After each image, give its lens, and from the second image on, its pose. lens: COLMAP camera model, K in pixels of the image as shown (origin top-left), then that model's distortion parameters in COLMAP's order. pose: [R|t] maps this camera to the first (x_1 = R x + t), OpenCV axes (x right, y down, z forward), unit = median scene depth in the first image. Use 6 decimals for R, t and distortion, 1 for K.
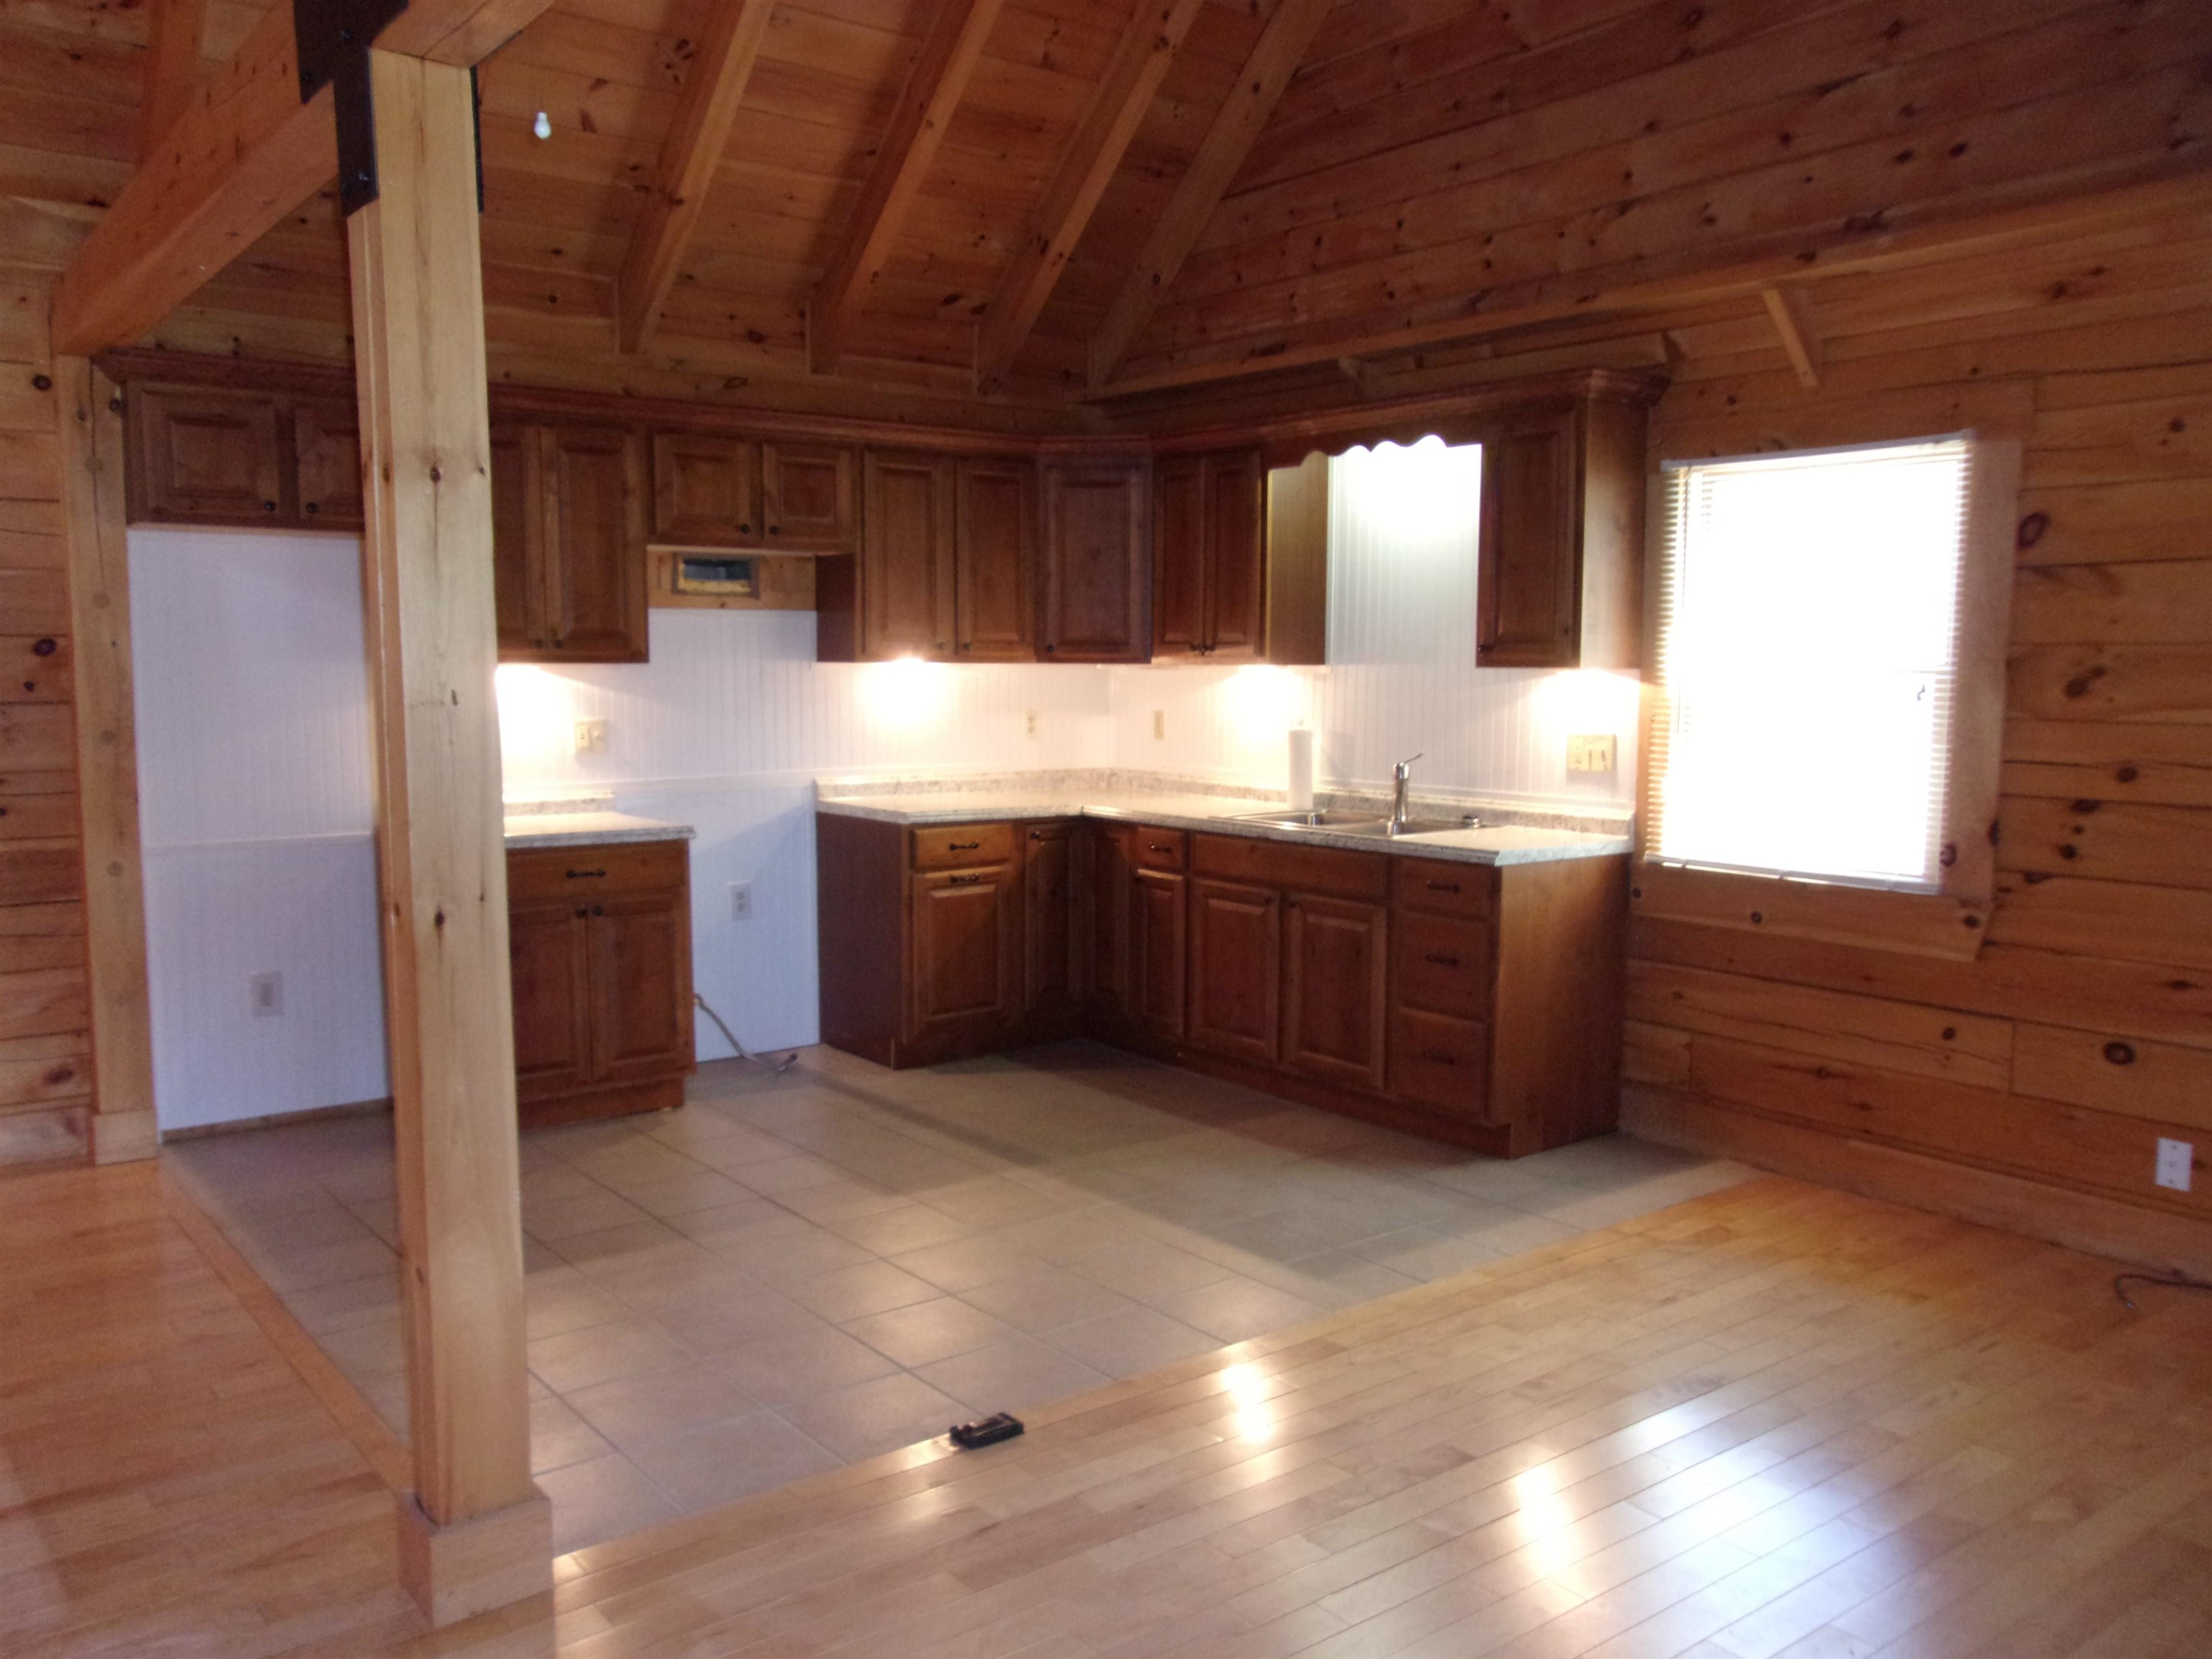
lens RADIAL K [[1753.5, 0, 1099.4], [0, 1753.5, 838.4], [0, 0, 1]] dist [0.030747, -0.005931]
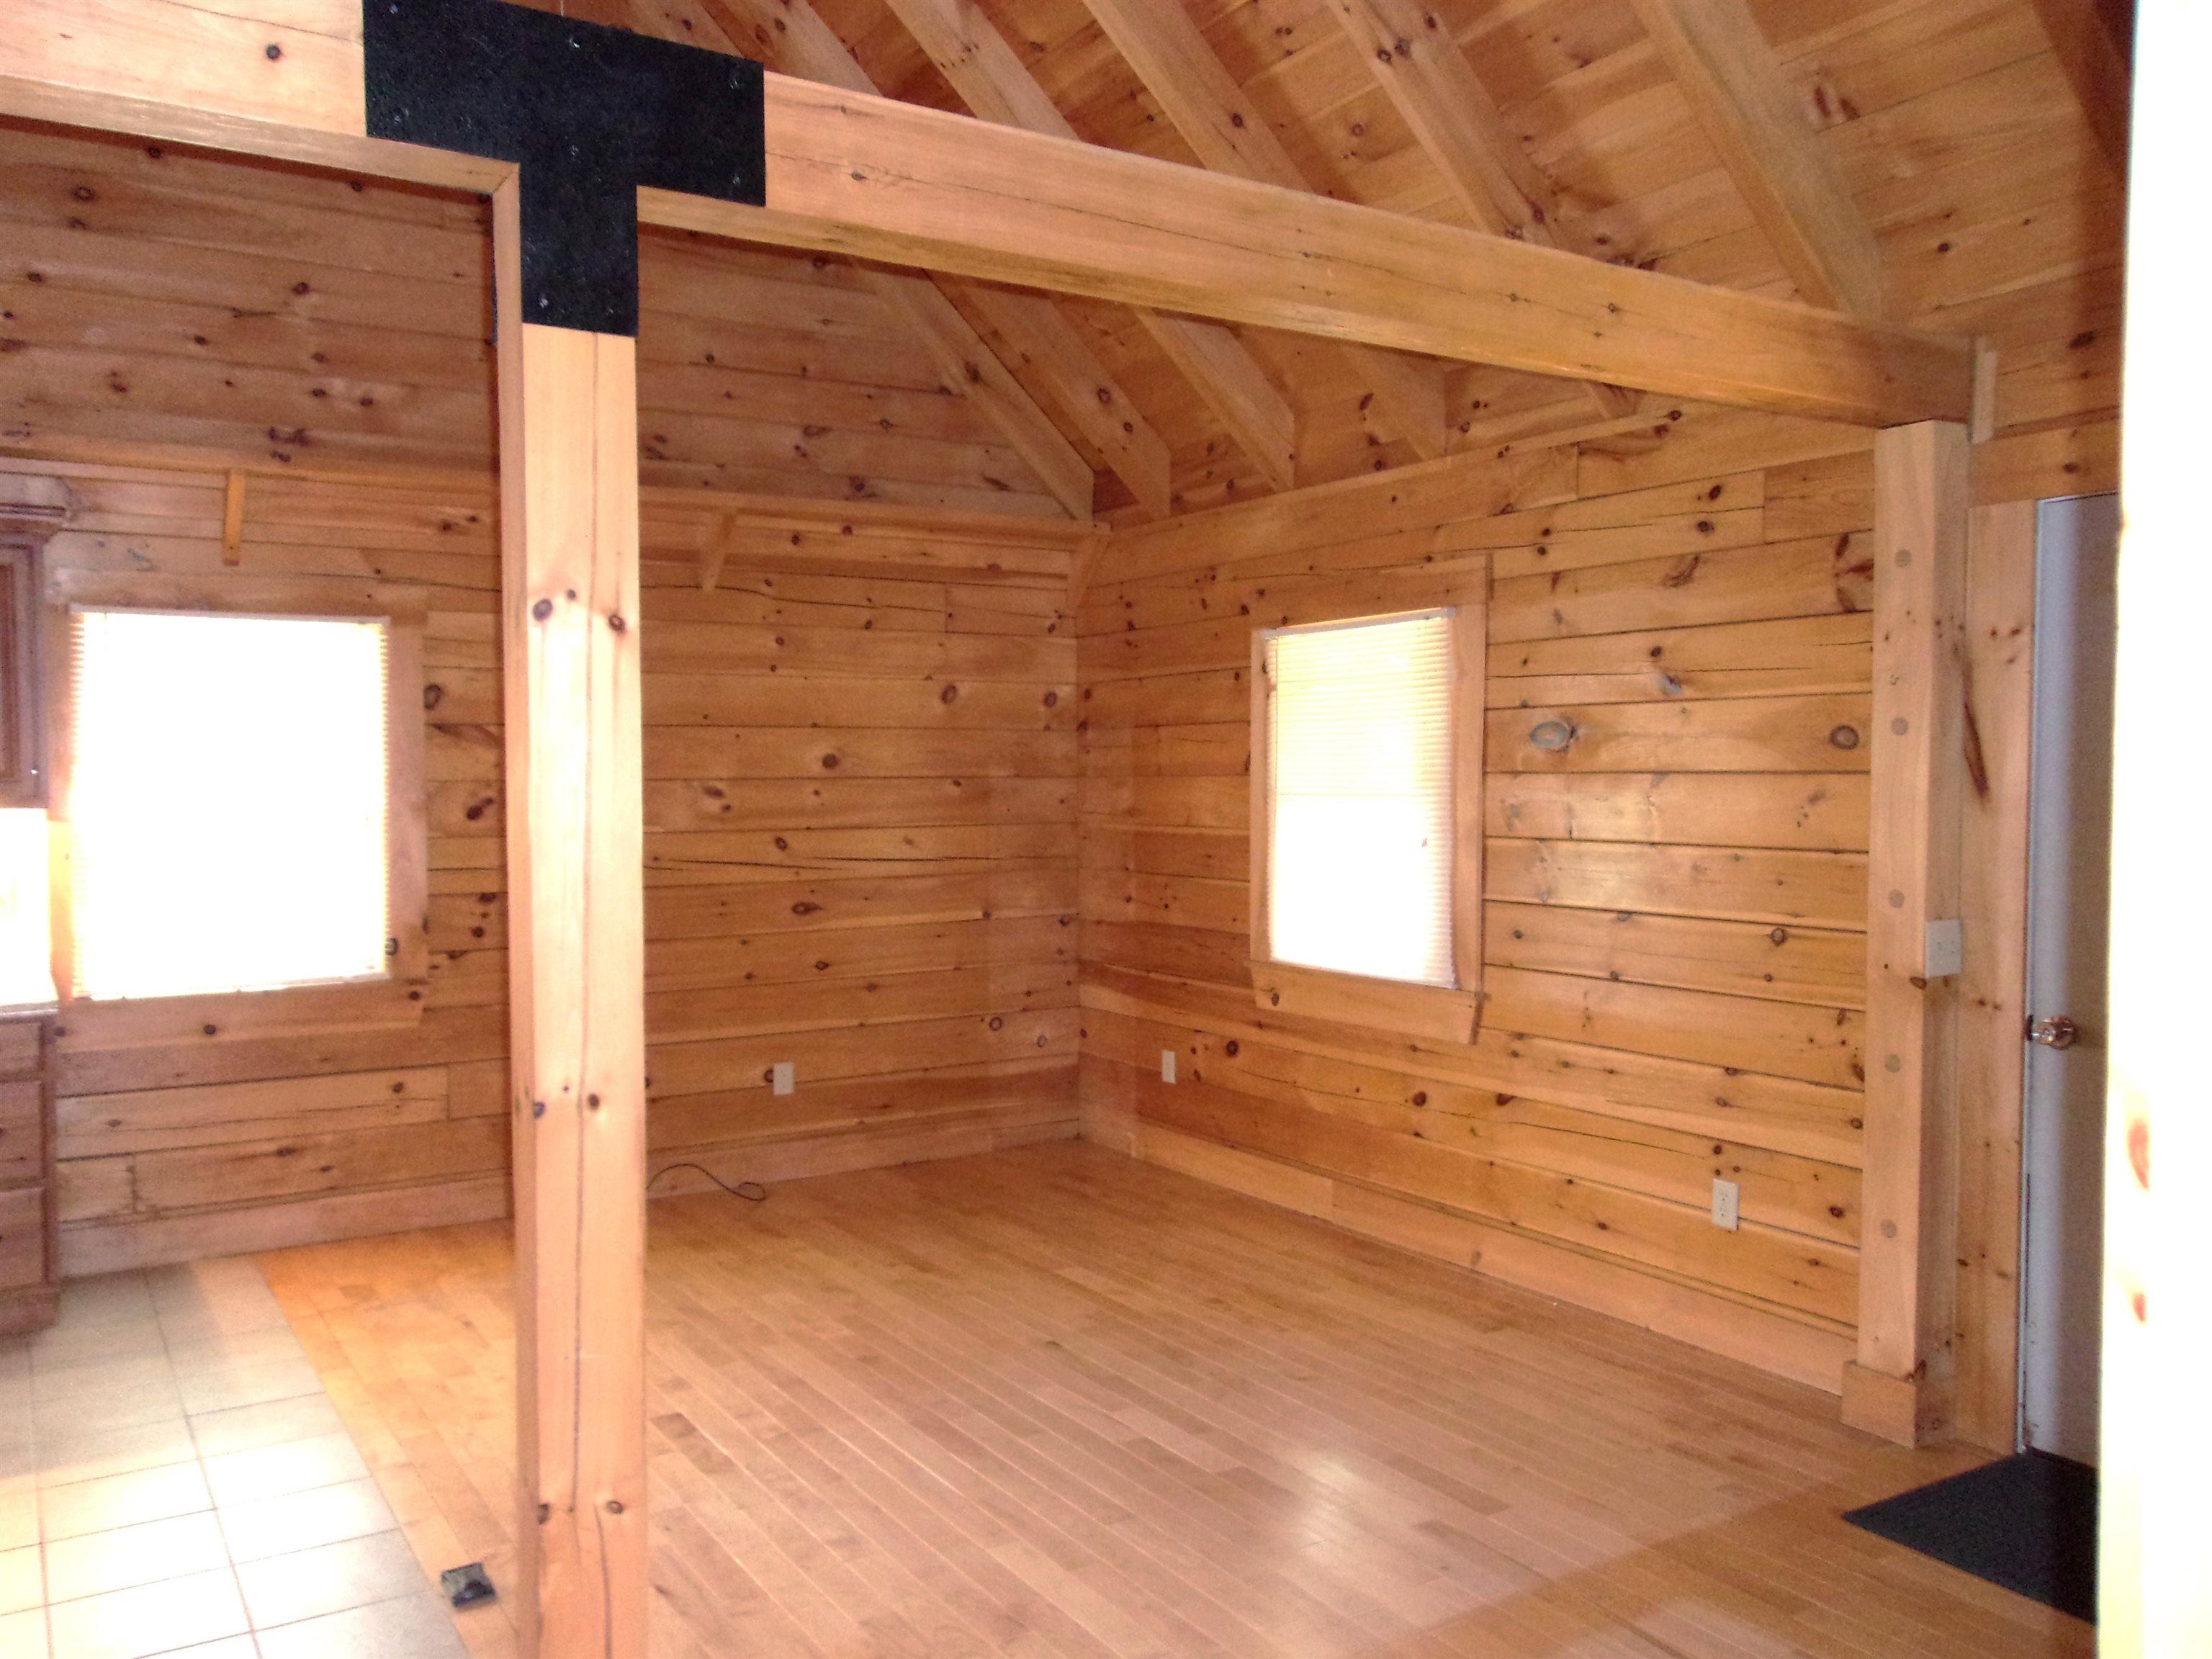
lens RADIAL K [[1753.5, 0, 1095.7], [0, 1753.5, 827.1], [0, 0, 1]] dist [0.030747, -0.005931]
pose [[0.099480, -0.038497, 0.994295, -0.732123], [0.105622, 0.994014, 0.027919, -0.058714], [-0.989418, 0.102242, 0.102951, 0.363803]]
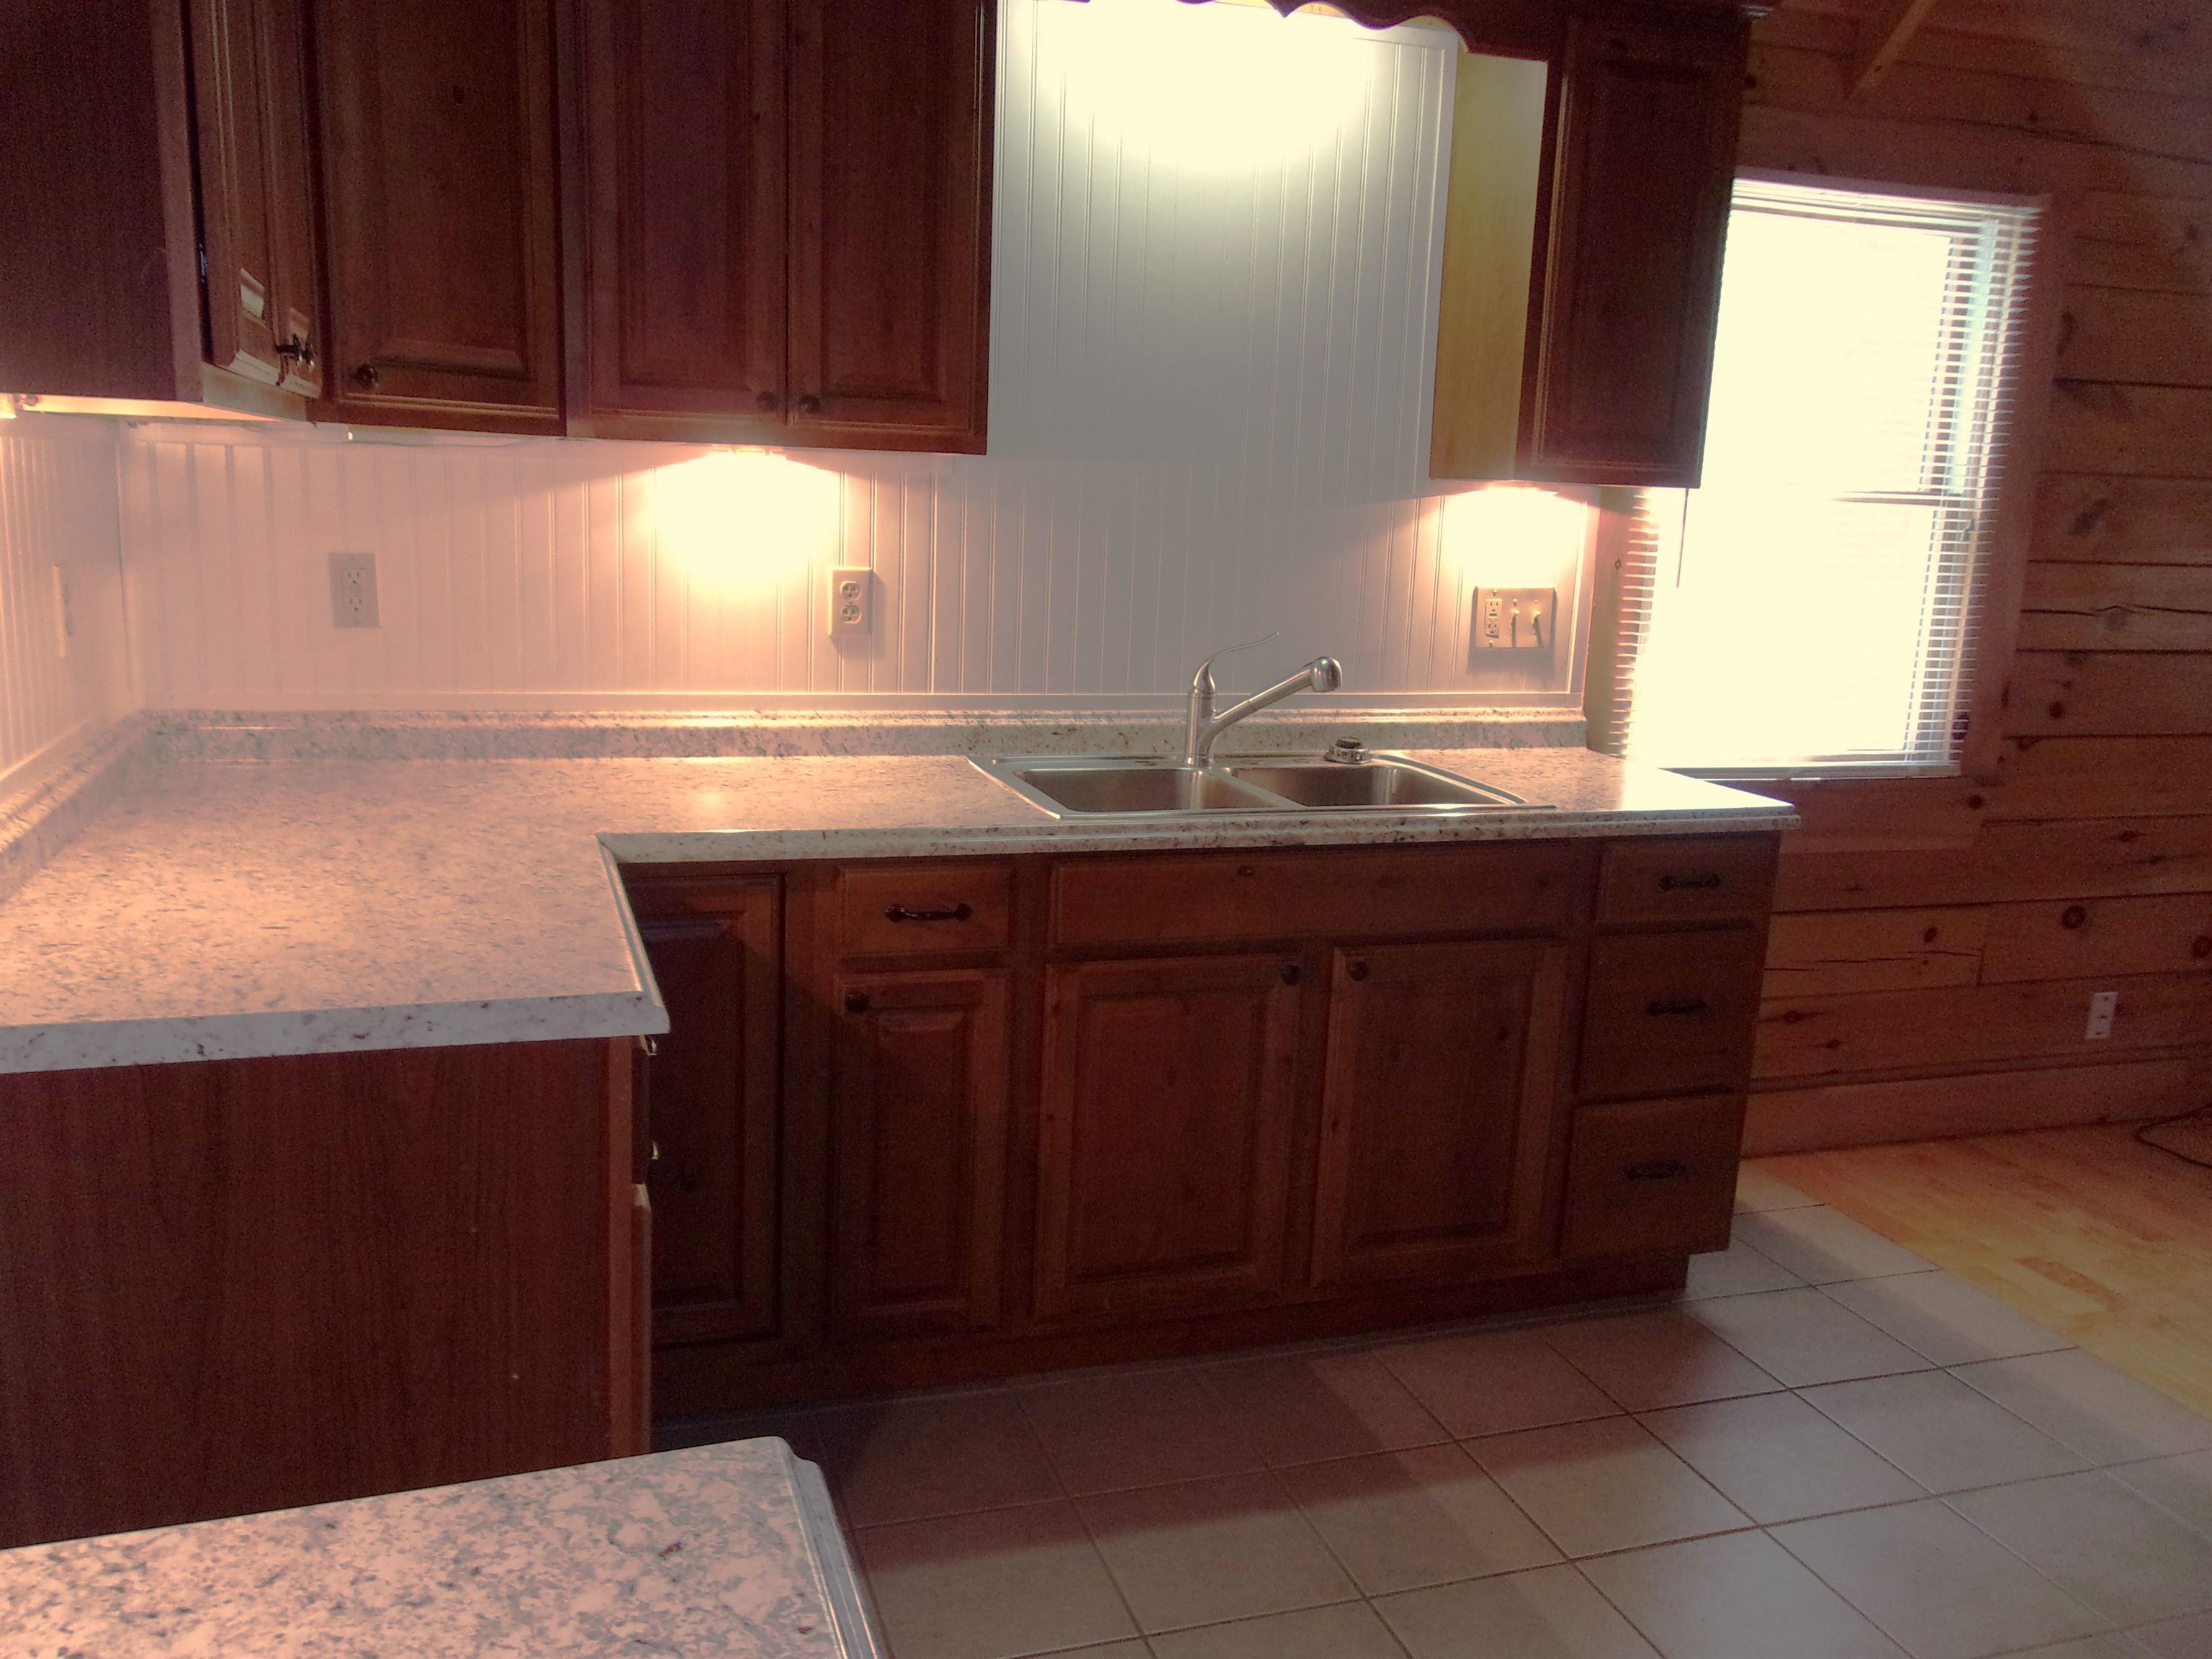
lens RADIAL K [[1753.5, 0, 1103.4], [0, 1753.5, 840.0], [0, 0, 1]] dist [0.030747, -0.005931]
pose [[0.337526, -0.184887, 0.922980, -0.436360], [0.056834, 0.982735, 0.176073, -0.108382], [-0.939599, -0.006972, 0.342207, 1.105896]]
